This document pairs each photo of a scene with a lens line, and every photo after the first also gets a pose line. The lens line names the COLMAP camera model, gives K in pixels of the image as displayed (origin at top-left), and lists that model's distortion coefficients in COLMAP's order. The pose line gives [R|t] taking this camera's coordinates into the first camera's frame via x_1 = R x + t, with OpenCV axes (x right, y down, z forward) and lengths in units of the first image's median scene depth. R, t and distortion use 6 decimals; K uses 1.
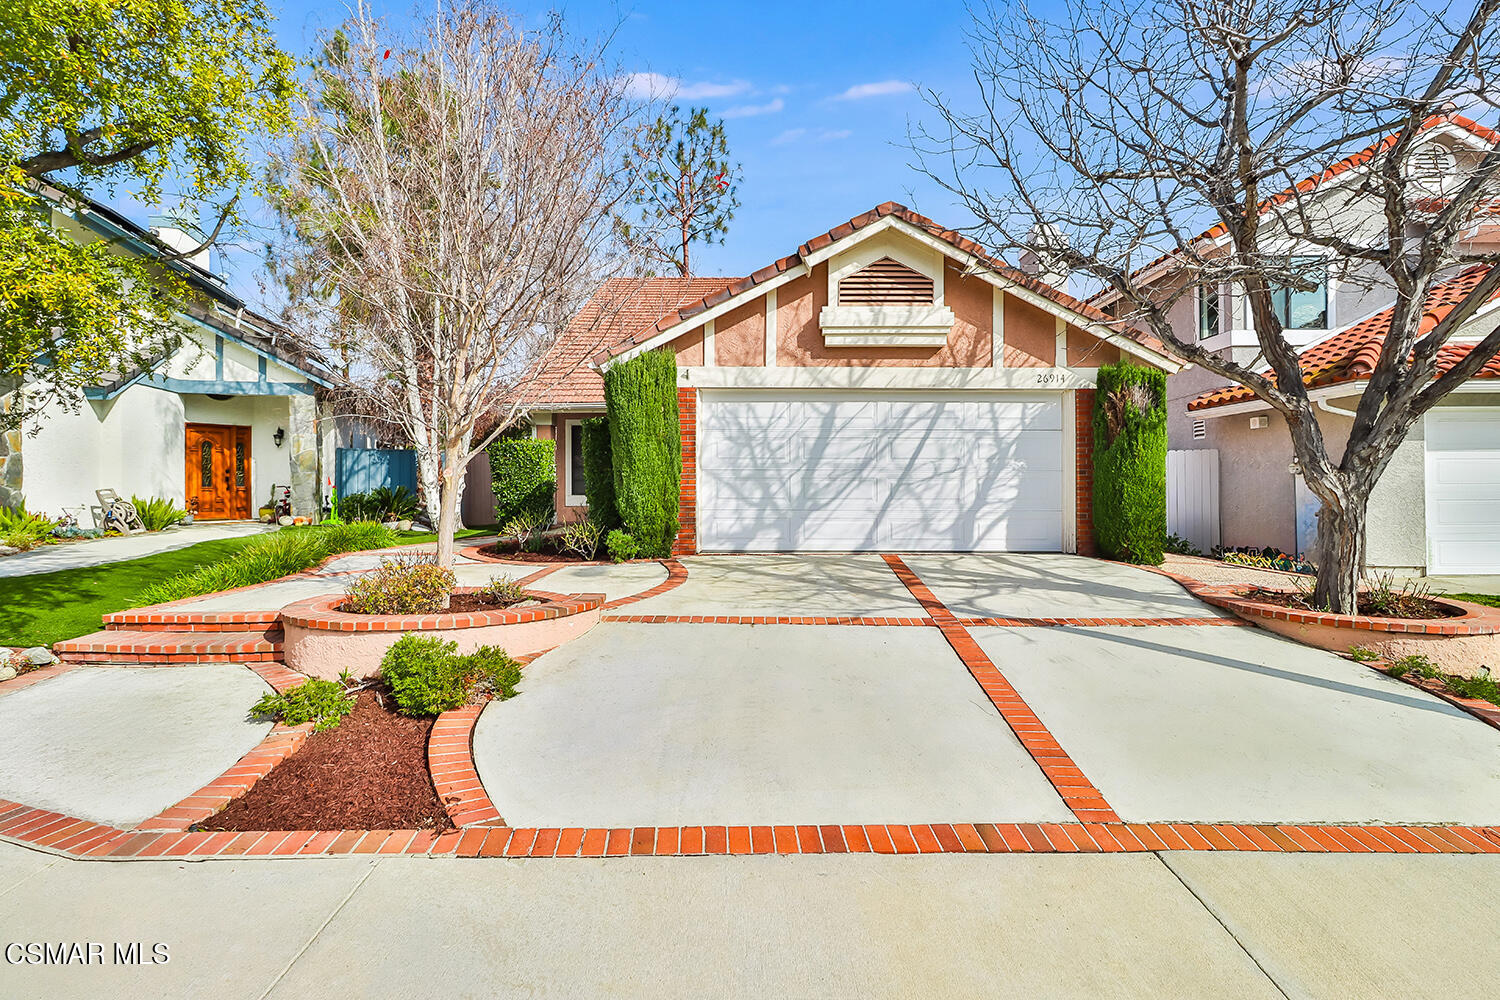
lens RADIAL K [[782.0, 0, 750.0], [0, 782.0, 500.0], [0, 0, 1]] dist [0.000227, -0.000027]
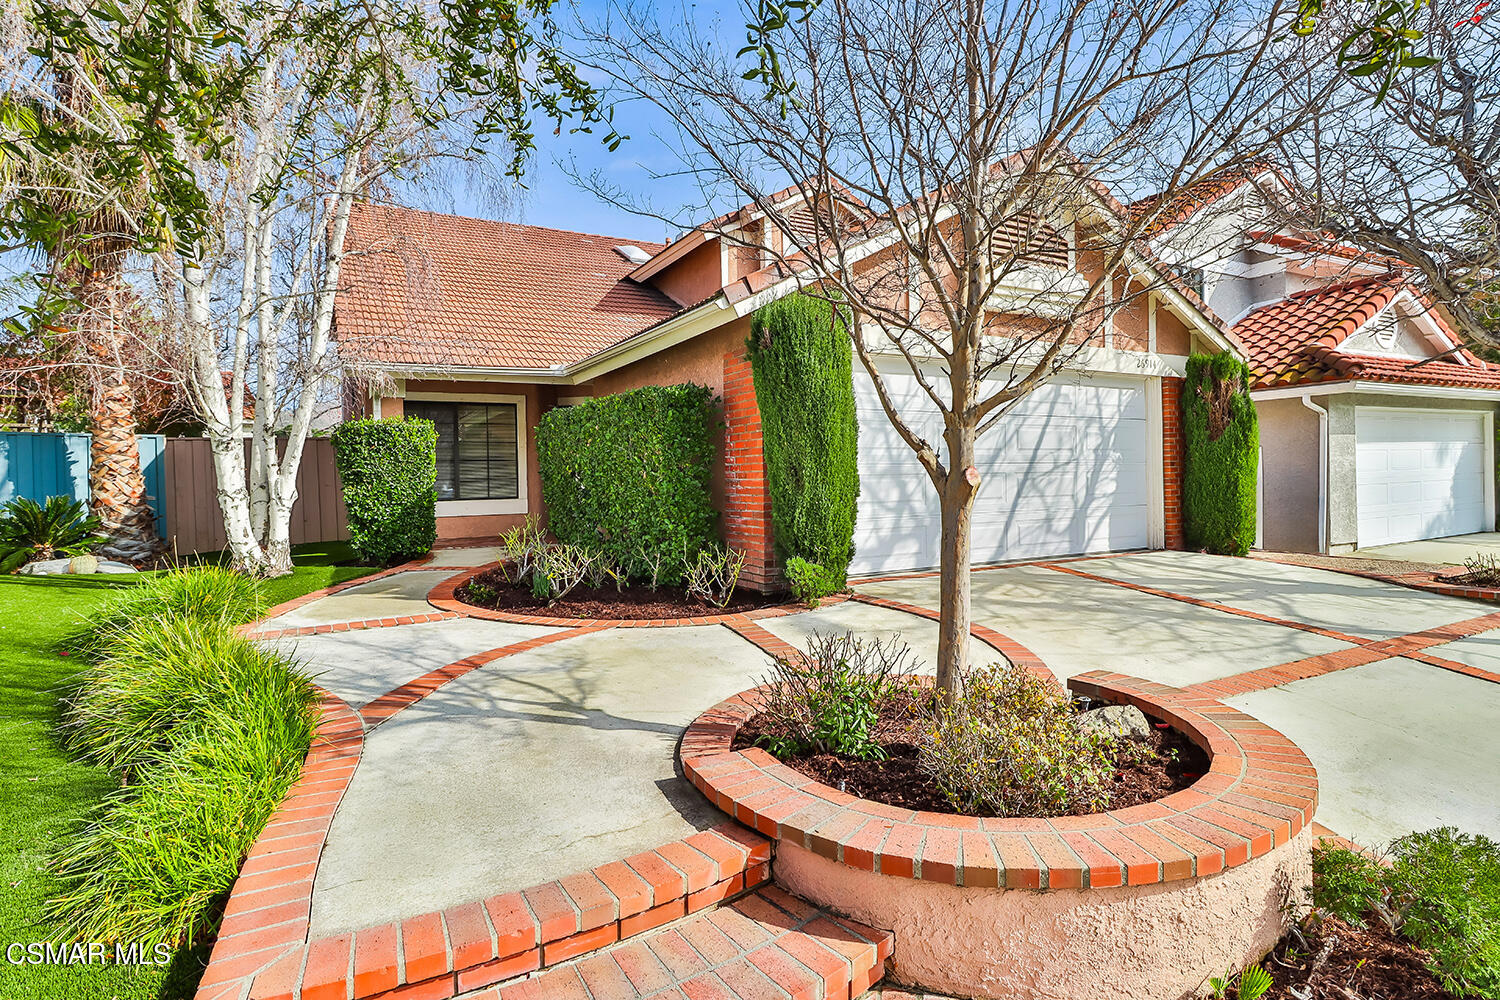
lens RADIAL K [[782.0, 0, 750.0], [0, 782.0, 500.0], [0, 0, 1]] dist [0.000227, -0.000027]
pose [[0.864542, -0.030783, 0.501617, -0.492769], [0.025193, 0.999522, 0.017919, -0.020524], [-0.501929, -0.002854, 0.864904, 0.419002]]
